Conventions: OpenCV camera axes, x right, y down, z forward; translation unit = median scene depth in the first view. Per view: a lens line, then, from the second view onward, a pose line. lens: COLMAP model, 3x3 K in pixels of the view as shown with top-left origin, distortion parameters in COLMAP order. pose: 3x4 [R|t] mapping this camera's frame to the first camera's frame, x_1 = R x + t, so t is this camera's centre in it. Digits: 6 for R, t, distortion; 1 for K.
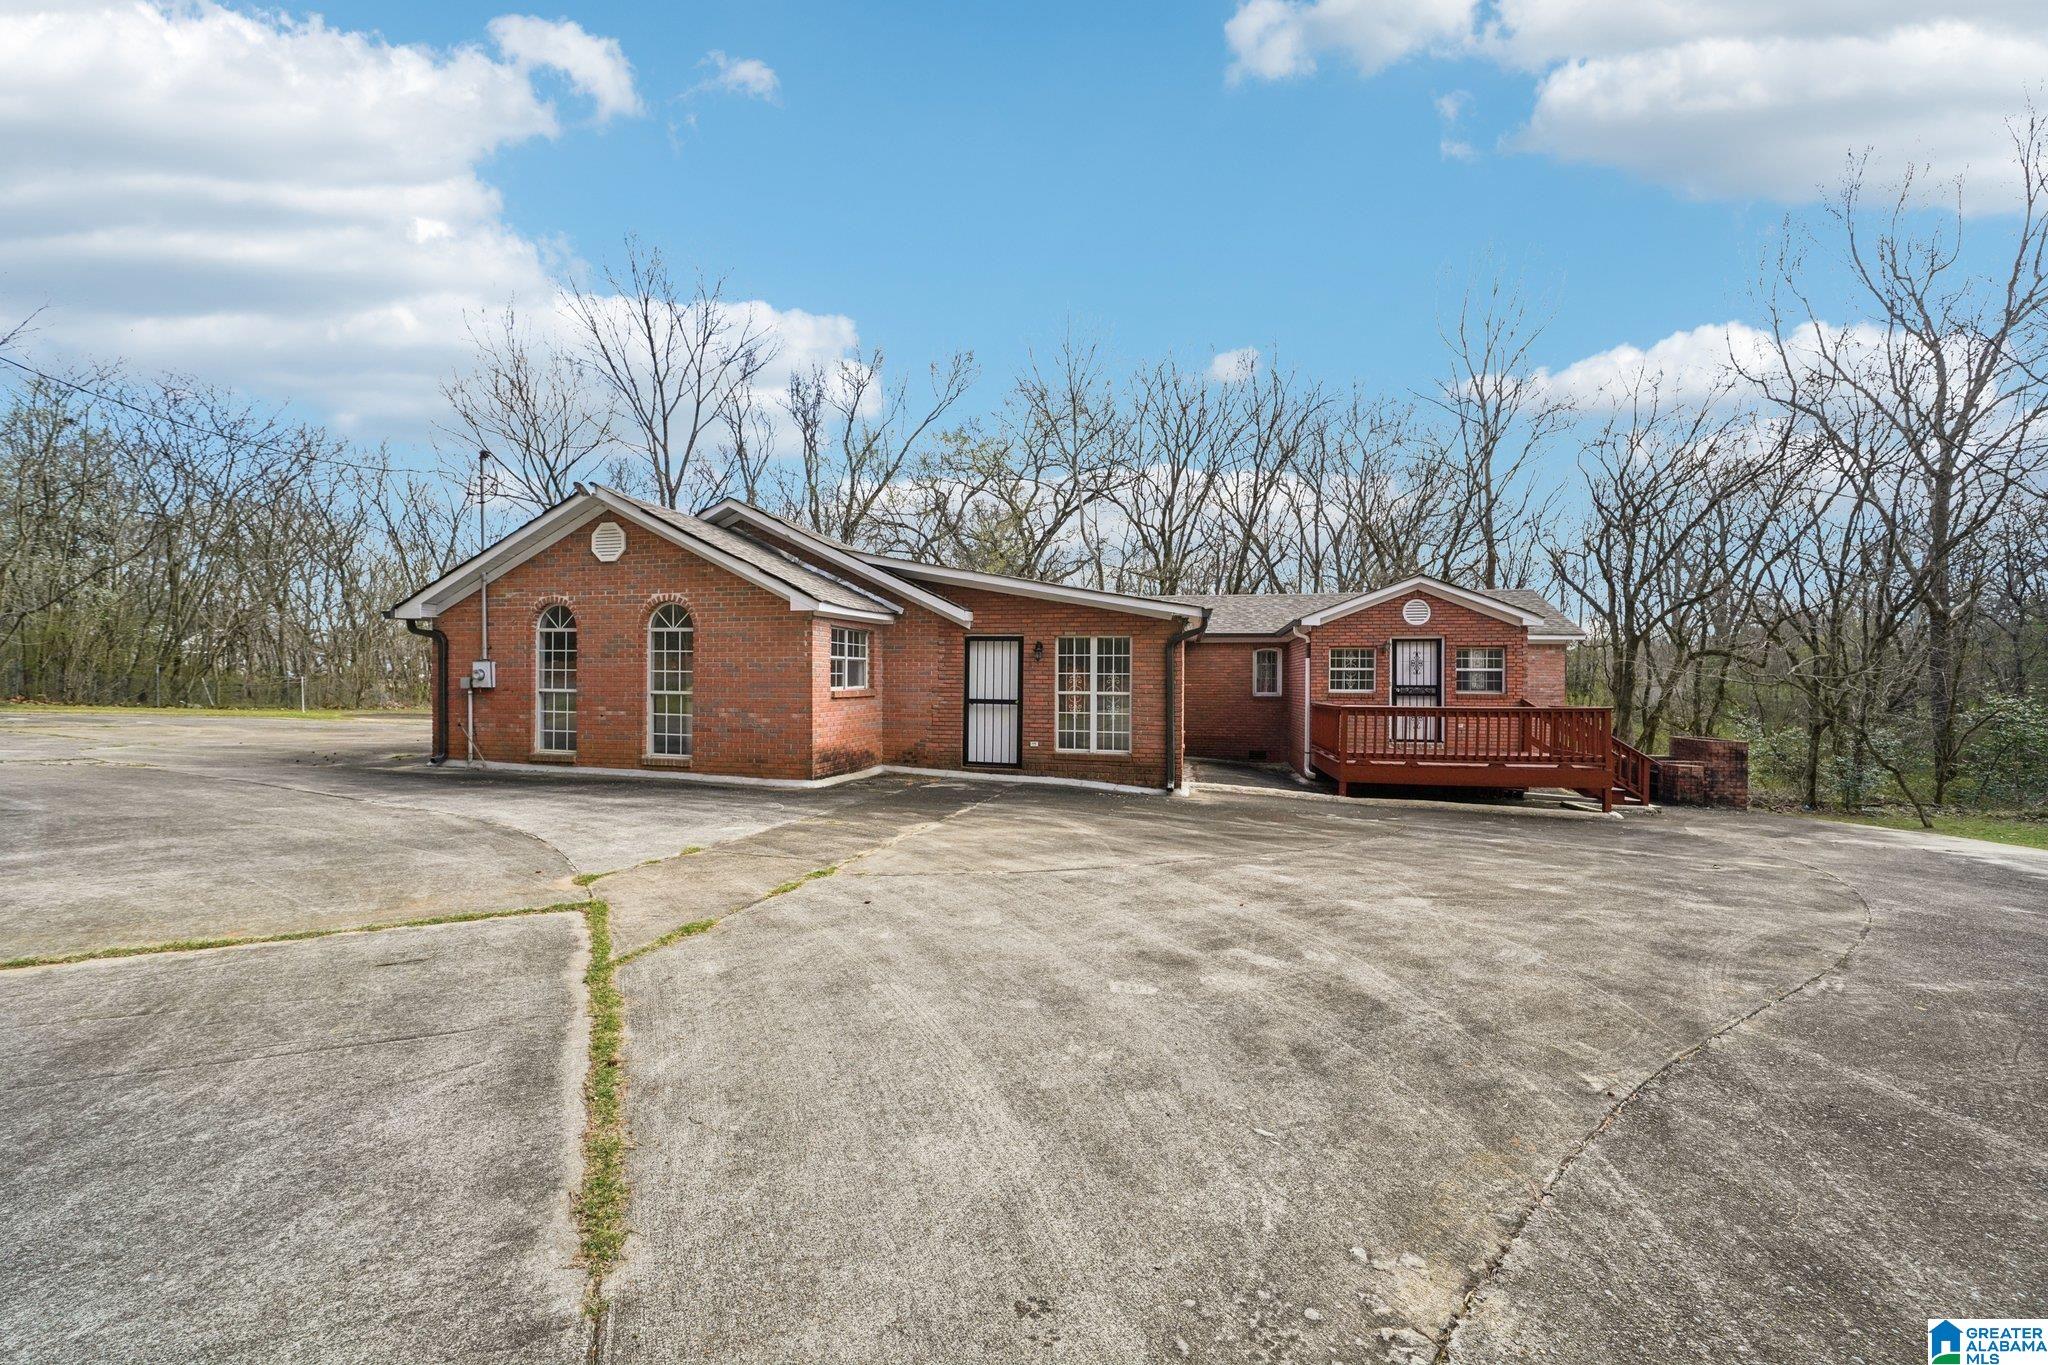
lens RADIAL K [[805.4, 0, 1019.6], [0, 805.4, 679.9], [0, 0, 1]] dist [-0.004900, -0.000186]
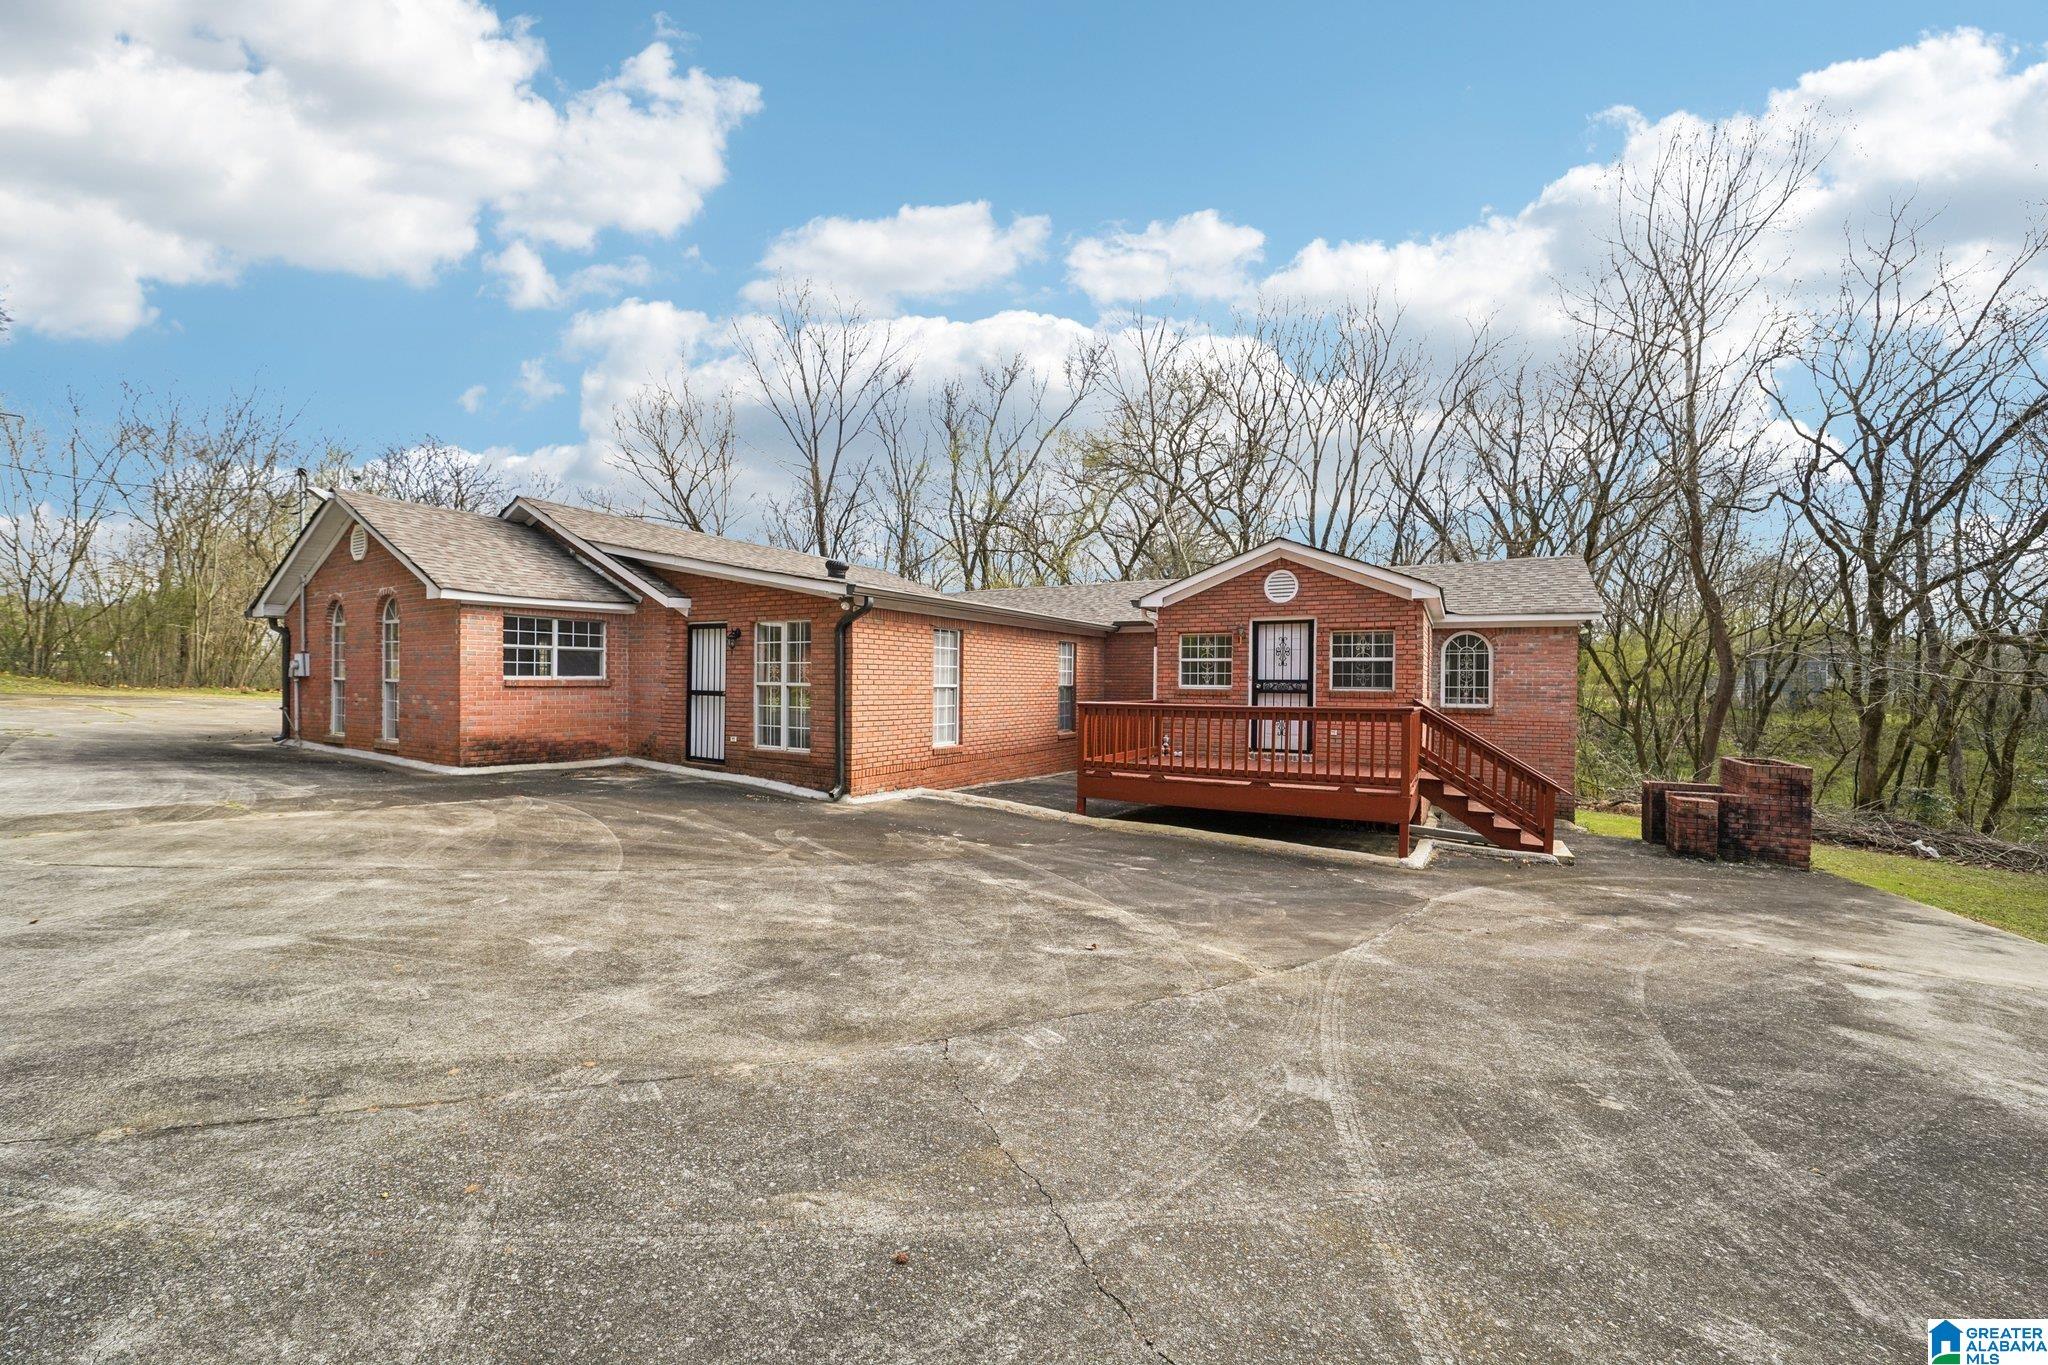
lens RADIAL K [[805.4, 0, 1024.9], [0, 805.4, 674.3], [0, 0, 1]] dist [-0.004900, -0.000186]
pose [[0.950481, -0.000290, -0.310784, 0.607845], [-0.004465, 0.999884, -0.014590, 0.016959], [0.310752, 0.015255, 0.950369, 0.217173]]
